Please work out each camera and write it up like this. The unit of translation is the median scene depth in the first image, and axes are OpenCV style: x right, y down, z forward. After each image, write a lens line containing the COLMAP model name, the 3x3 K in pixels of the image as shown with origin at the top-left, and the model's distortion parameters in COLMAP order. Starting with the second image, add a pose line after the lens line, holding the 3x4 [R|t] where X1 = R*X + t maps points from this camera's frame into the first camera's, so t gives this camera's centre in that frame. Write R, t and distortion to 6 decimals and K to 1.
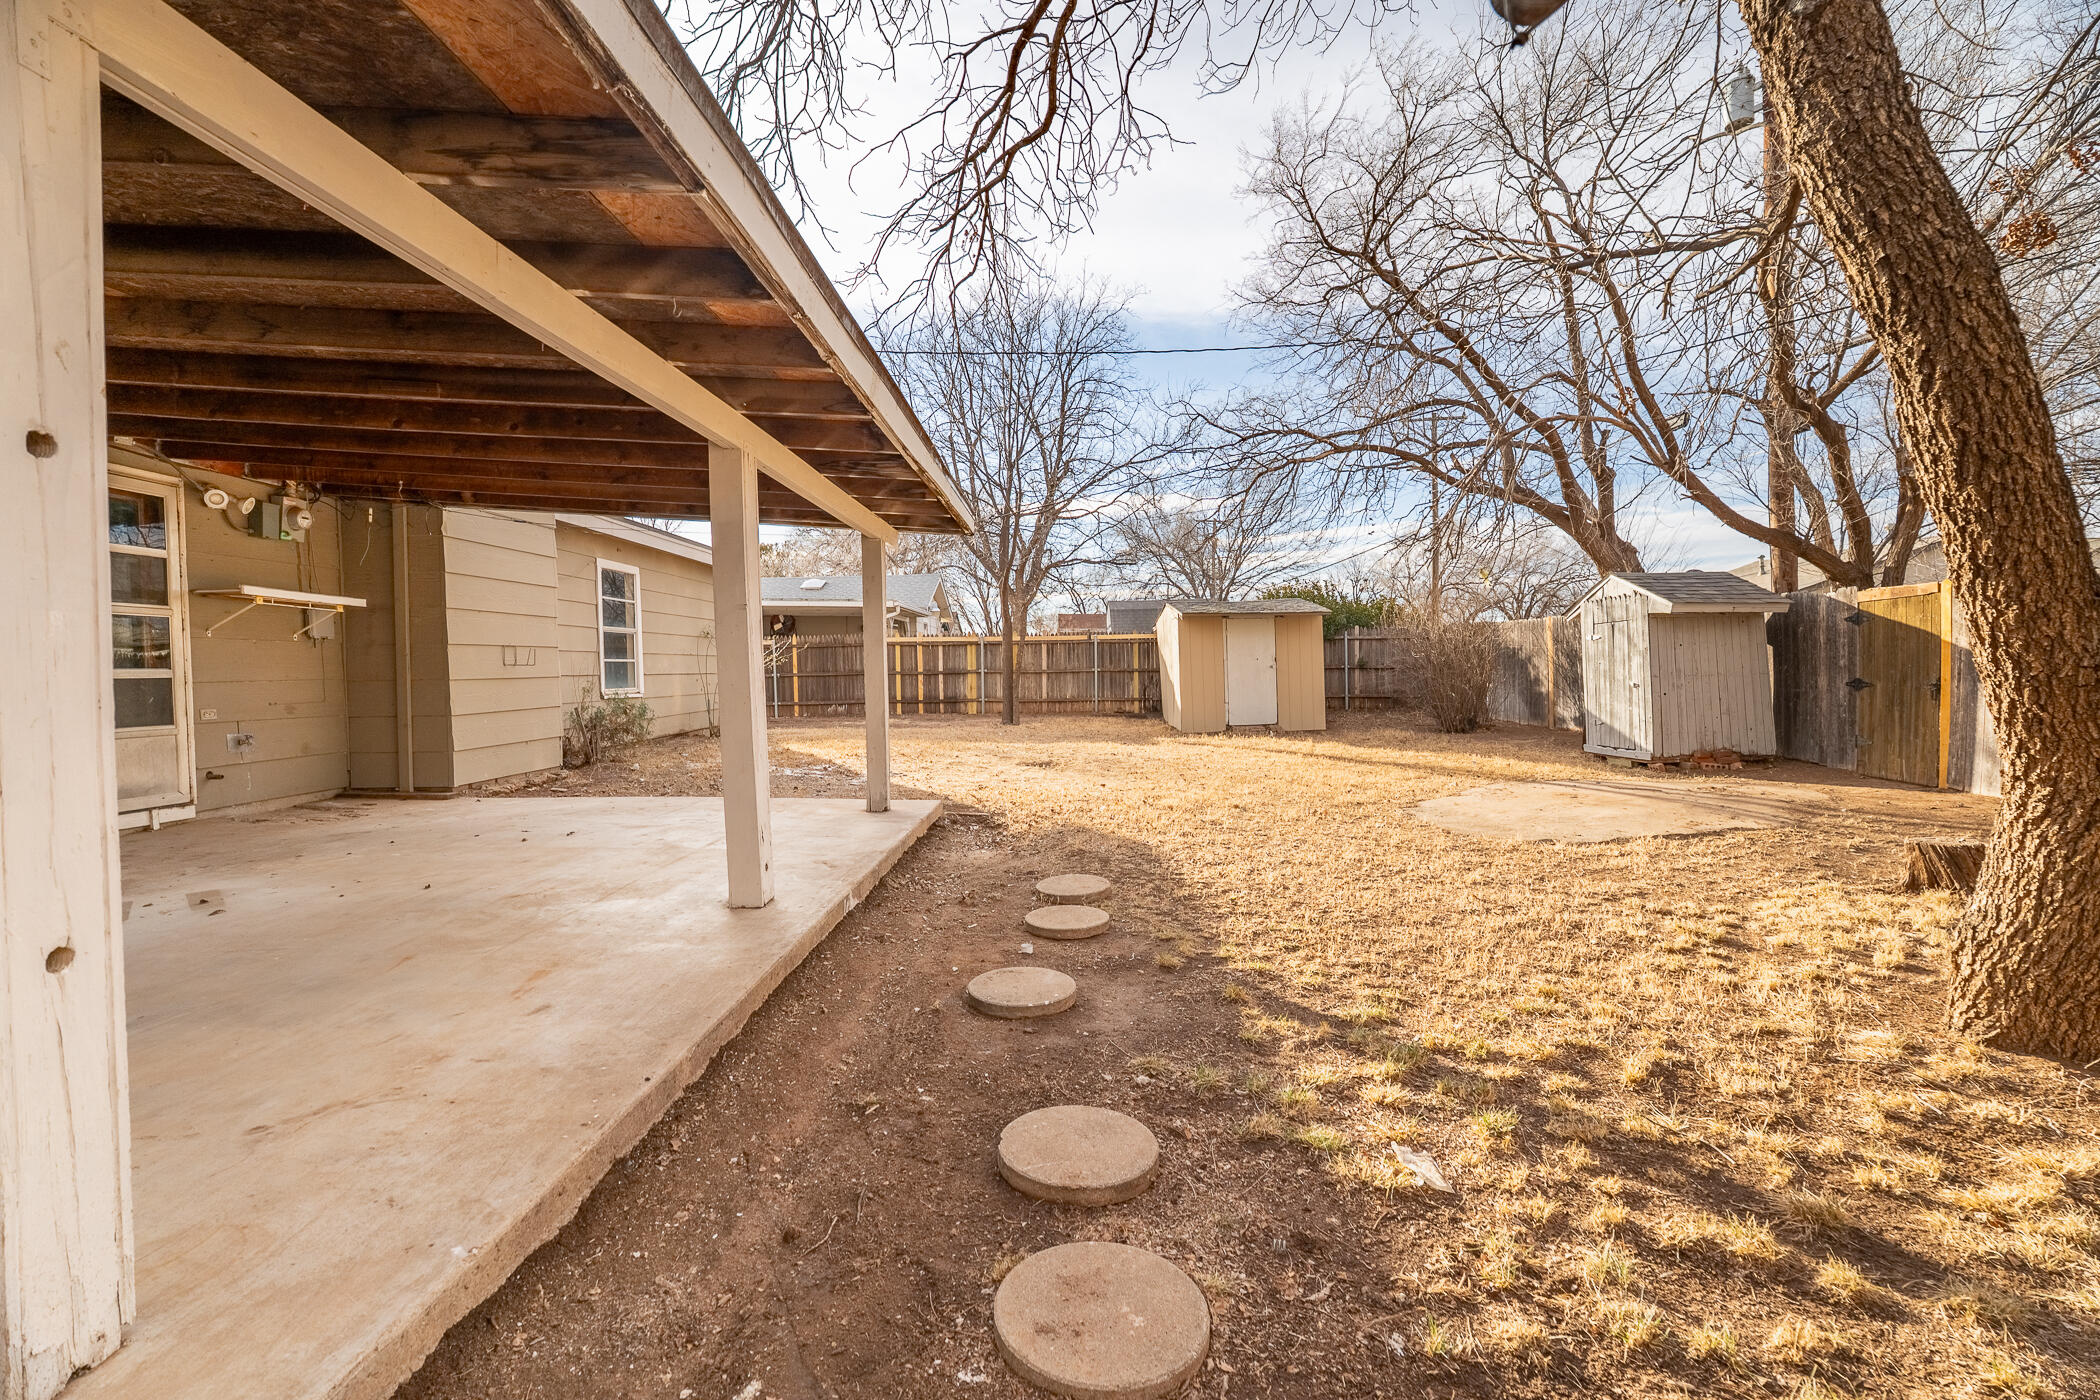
lens RADIAL K [[928.2, 0, 1046.1], [0, 928.2, 694.4], [0, 0, 1]] dist [-0.013004, 0.002852]
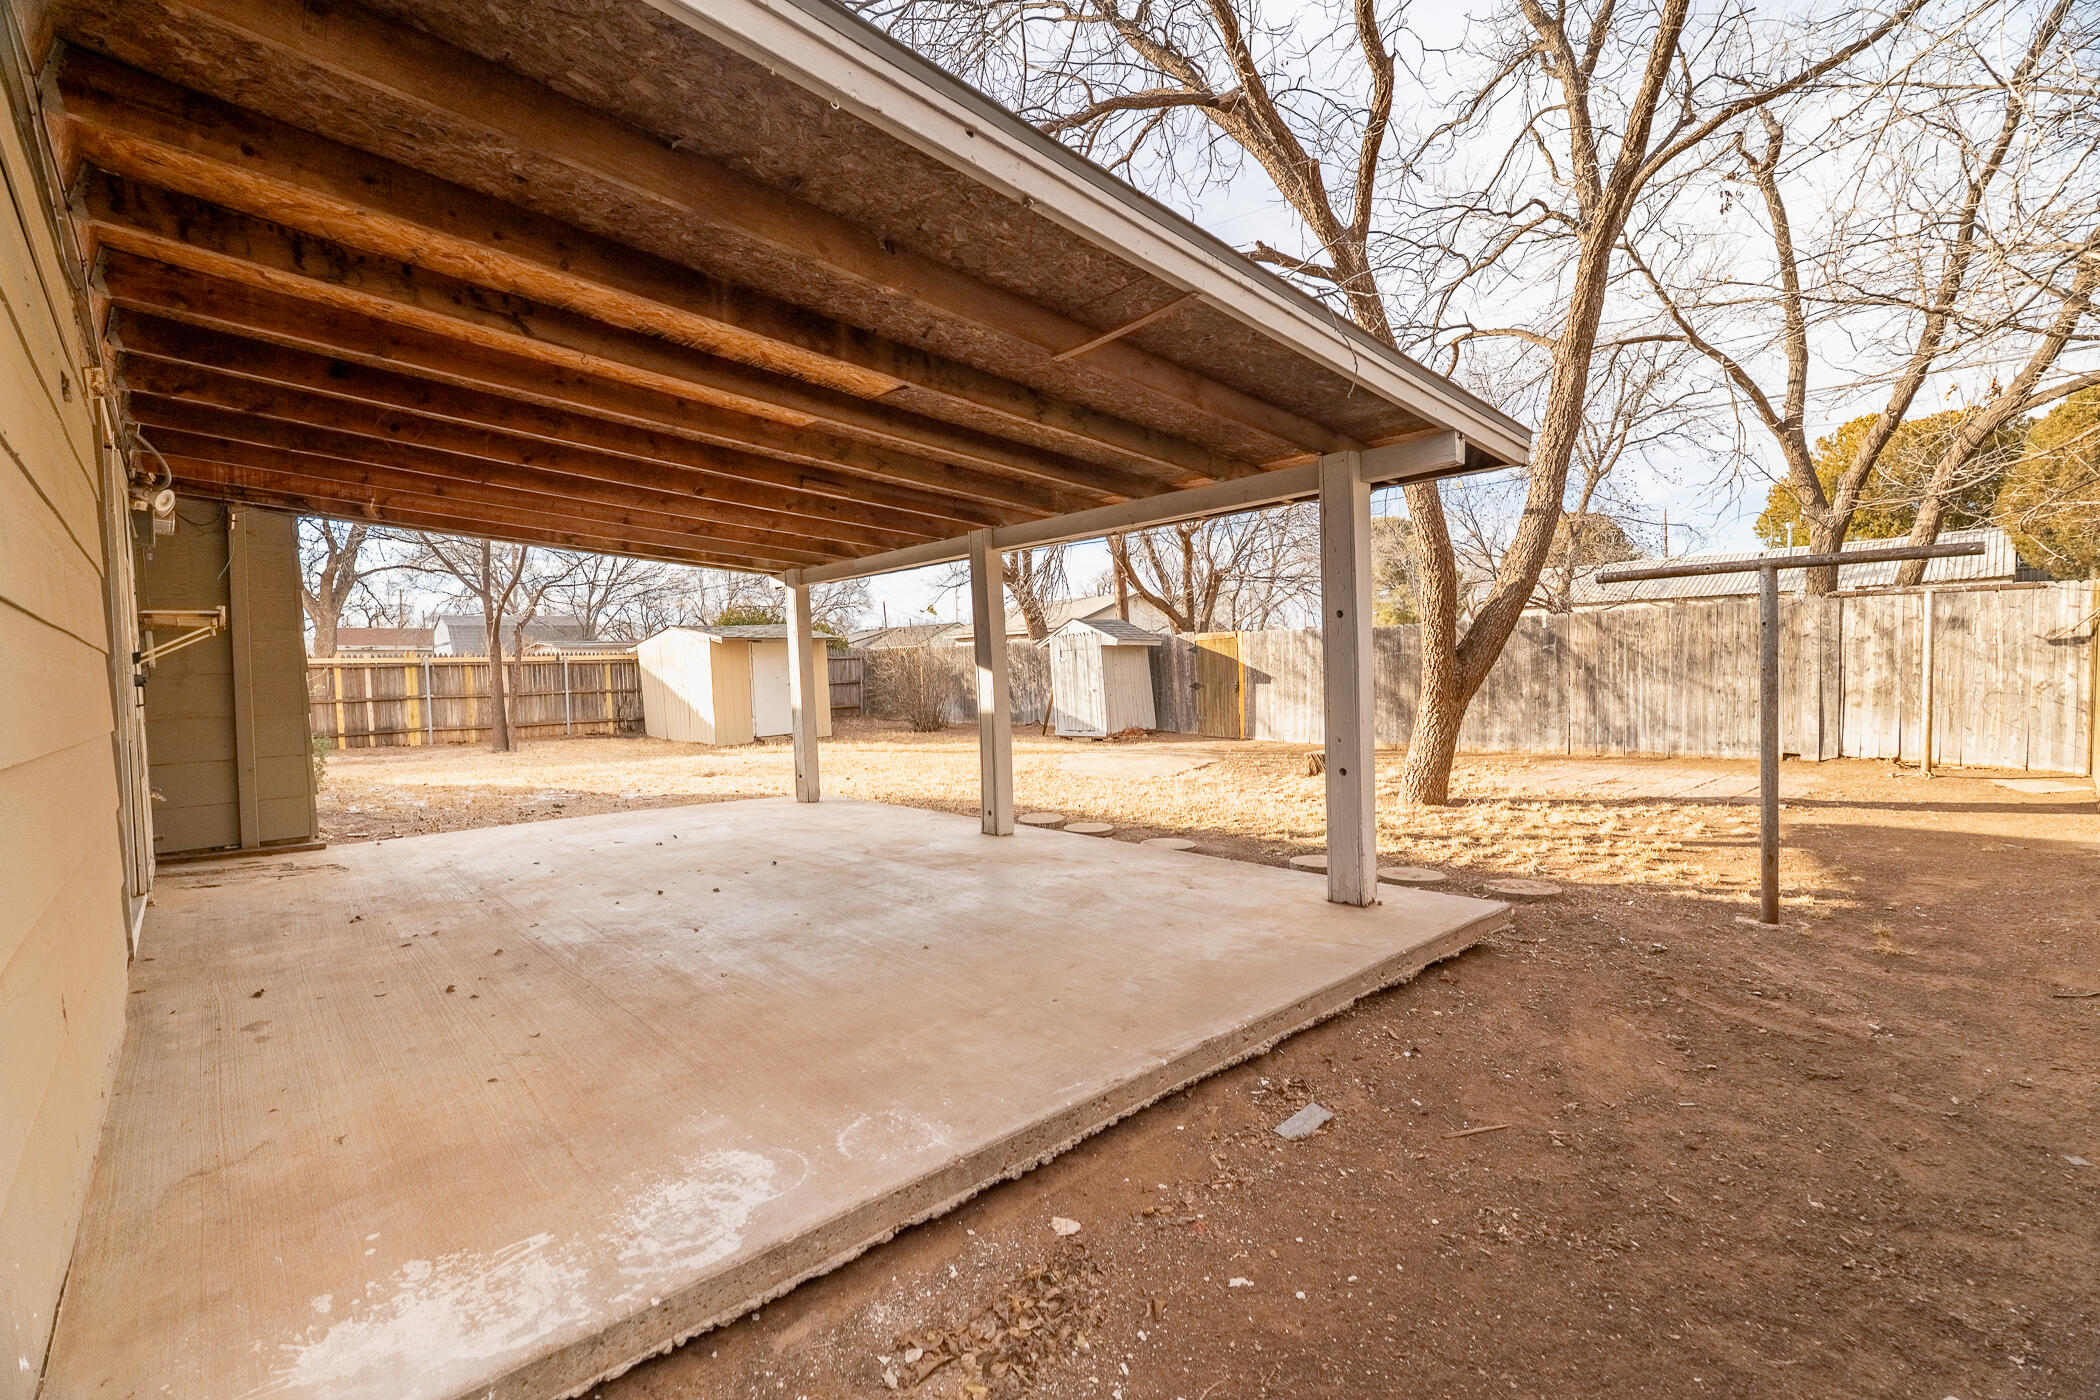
lens RADIAL K [[928.2, 0, 1037.8], [0, 928.2, 707.7], [0, 0, 1]] dist [-0.013004, 0.002852]
pose [[0.713735, -0.036925, 0.699442, -0.515267], [0.040422, 0.999117, 0.011497, -0.002265], [-0.699249, 0.020067, 0.714597, -0.067715]]
